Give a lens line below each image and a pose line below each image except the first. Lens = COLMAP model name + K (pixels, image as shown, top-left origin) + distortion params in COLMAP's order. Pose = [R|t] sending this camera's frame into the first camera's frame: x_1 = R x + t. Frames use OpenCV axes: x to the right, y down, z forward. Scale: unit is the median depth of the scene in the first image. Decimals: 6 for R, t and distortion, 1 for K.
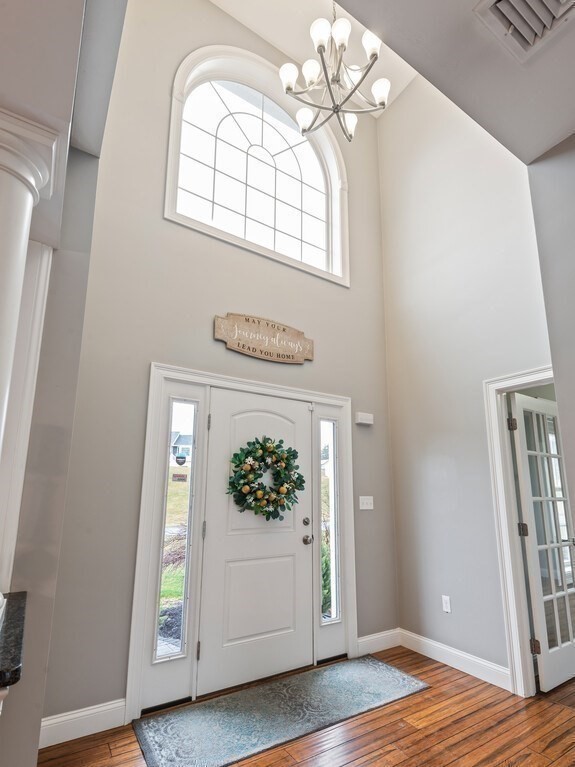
lens RADIAL K [[402.3, 0, 286.9], [0, 402.3, 389.3], [0, 0, 1]] dist [0.017103, -0.007944]
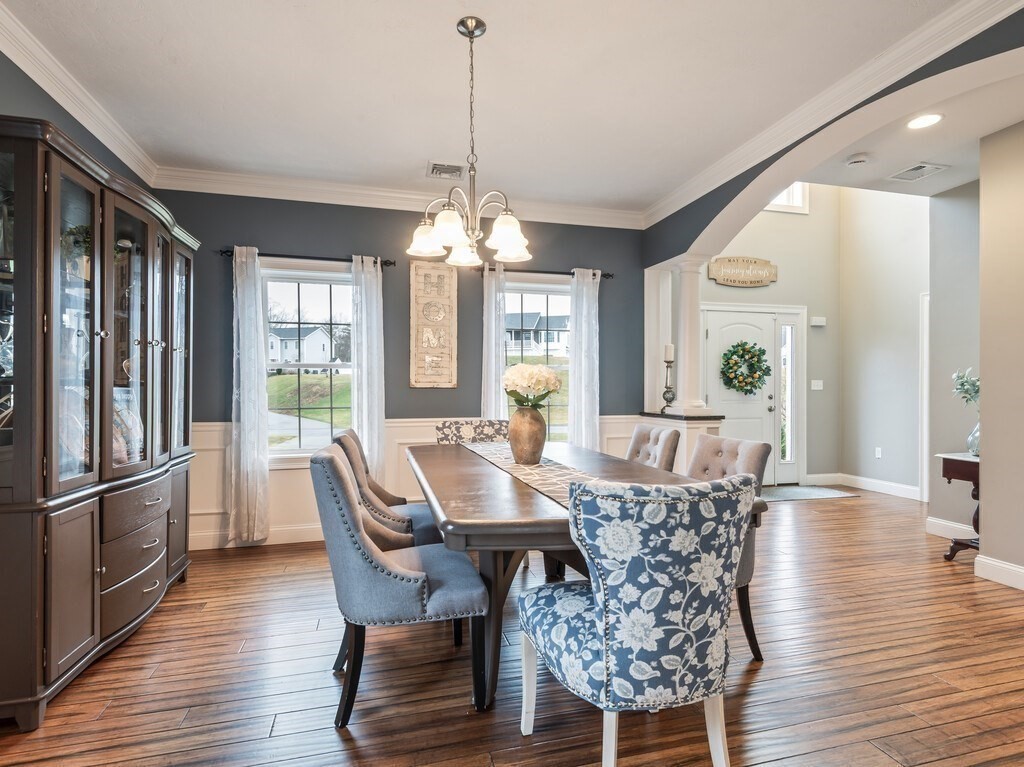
lens RADIAL K [[537.1, 0, 521.5], [0, 537.1, 380.0], [0, 0, 1]] dist [0.017103, -0.007944]
pose [[0.955489, -0.012586, -0.294760, -0.250841], [0.081575, 0.971410, 0.222953, -0.251630], [0.283526, -0.237075, 0.929198, -1.107791]]
